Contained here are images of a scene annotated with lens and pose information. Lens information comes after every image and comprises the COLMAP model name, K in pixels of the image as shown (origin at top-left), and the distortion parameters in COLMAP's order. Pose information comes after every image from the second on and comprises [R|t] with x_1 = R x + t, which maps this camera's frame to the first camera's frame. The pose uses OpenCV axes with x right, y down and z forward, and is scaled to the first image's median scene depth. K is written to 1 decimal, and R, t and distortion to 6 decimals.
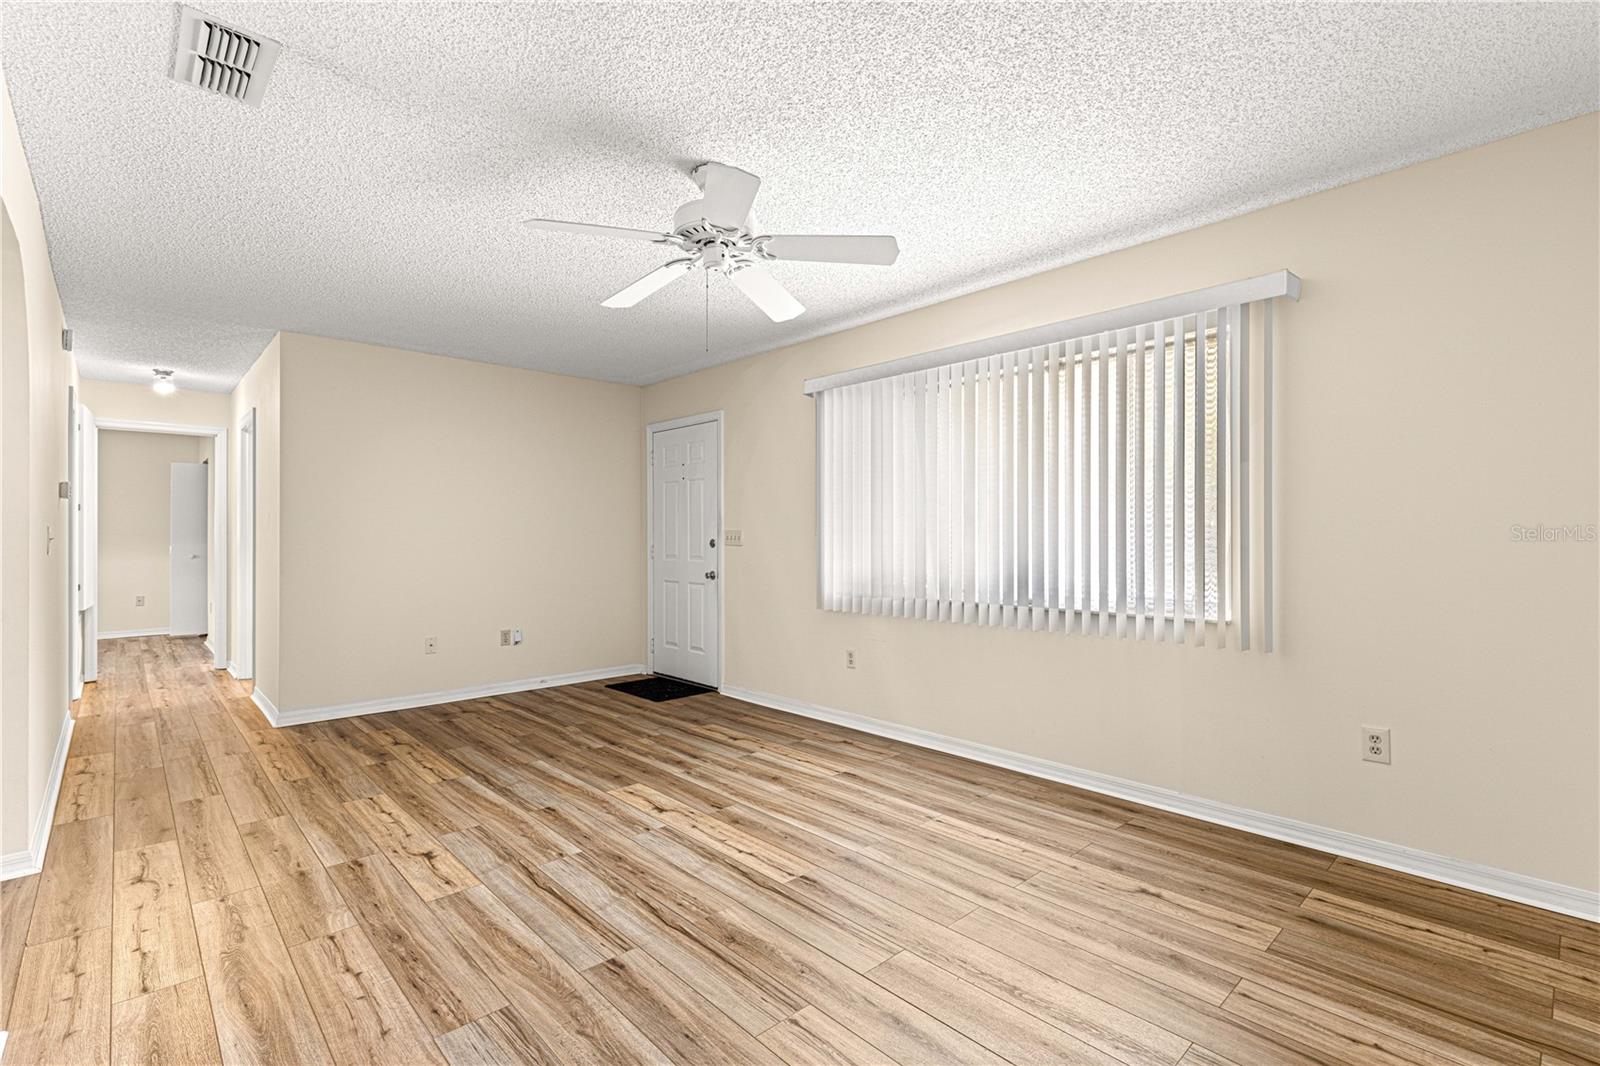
lens RADIAL K [[715.4, 0, 802.0], [0, 715.4, 535.4], [0, 0, 1]] dist [0.010945, -0.003851]
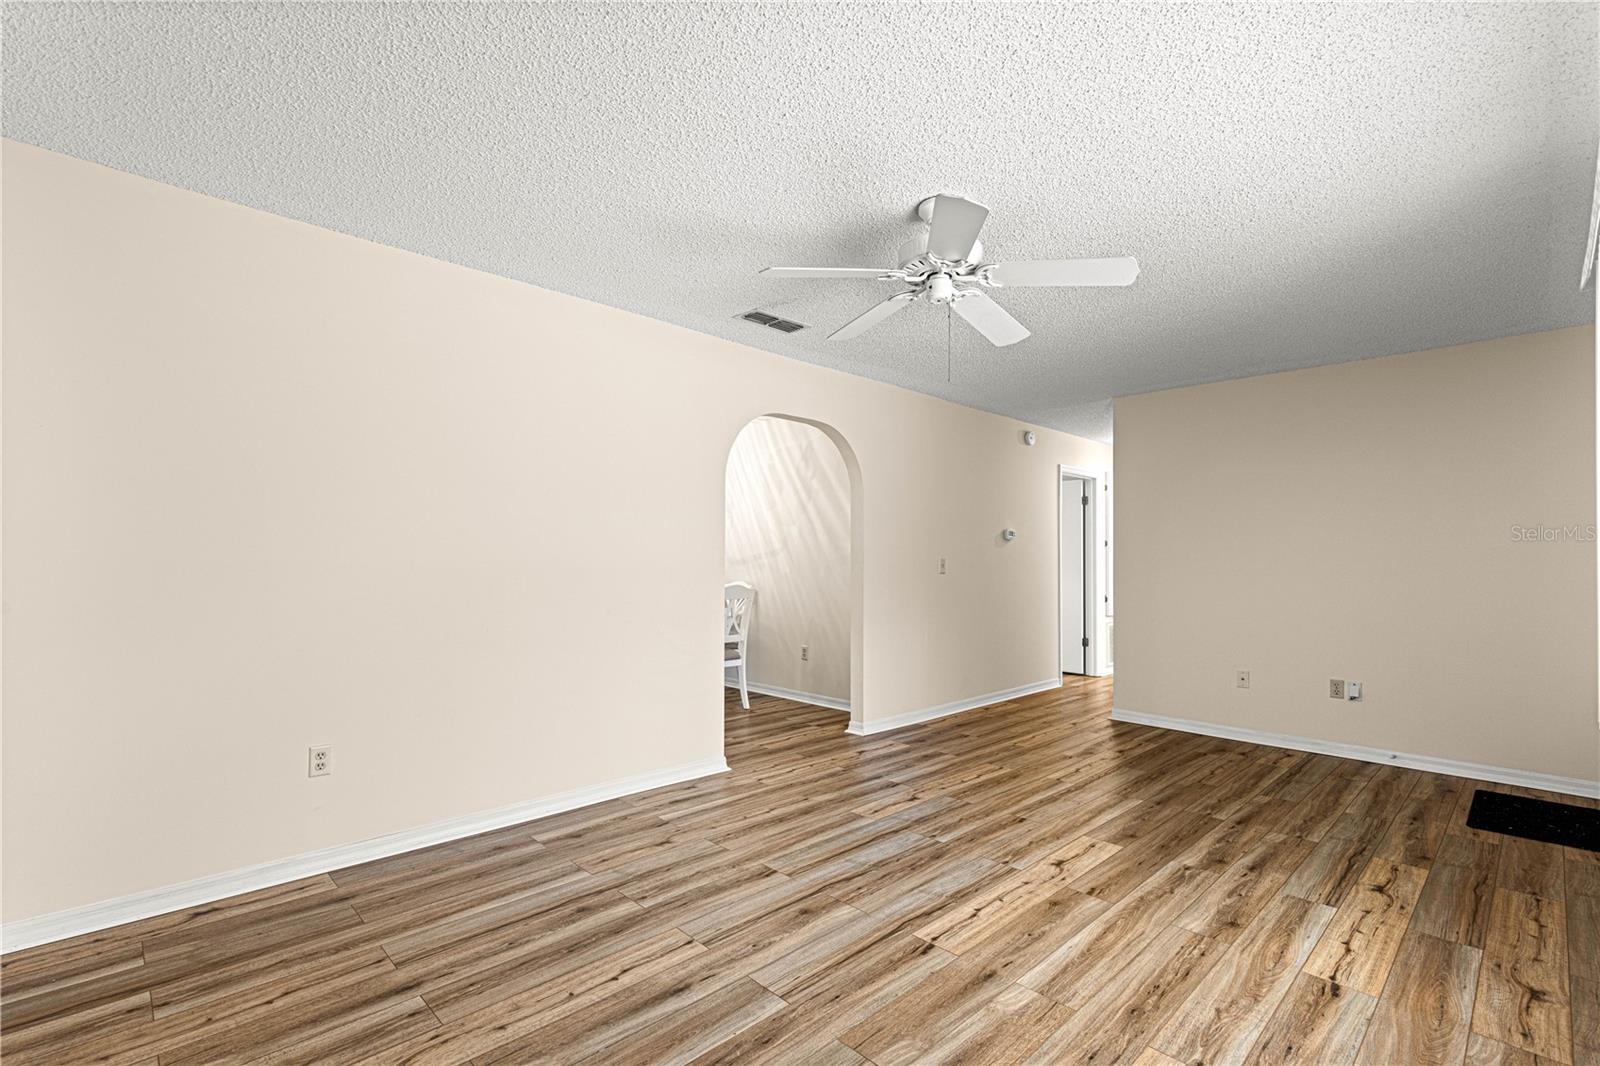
lens RADIAL K [[715.4, 0, 800.0], [0, 715.4, 553.1], [0, 0, 1]] dist [0.010945, -0.003851]
pose [[0.028995, -0.010715, -0.999522, 0.621591], [-0.006987, 0.999916, -0.010922, 0.001336], [0.999555, 0.007301, 0.028917, 0.565889]]
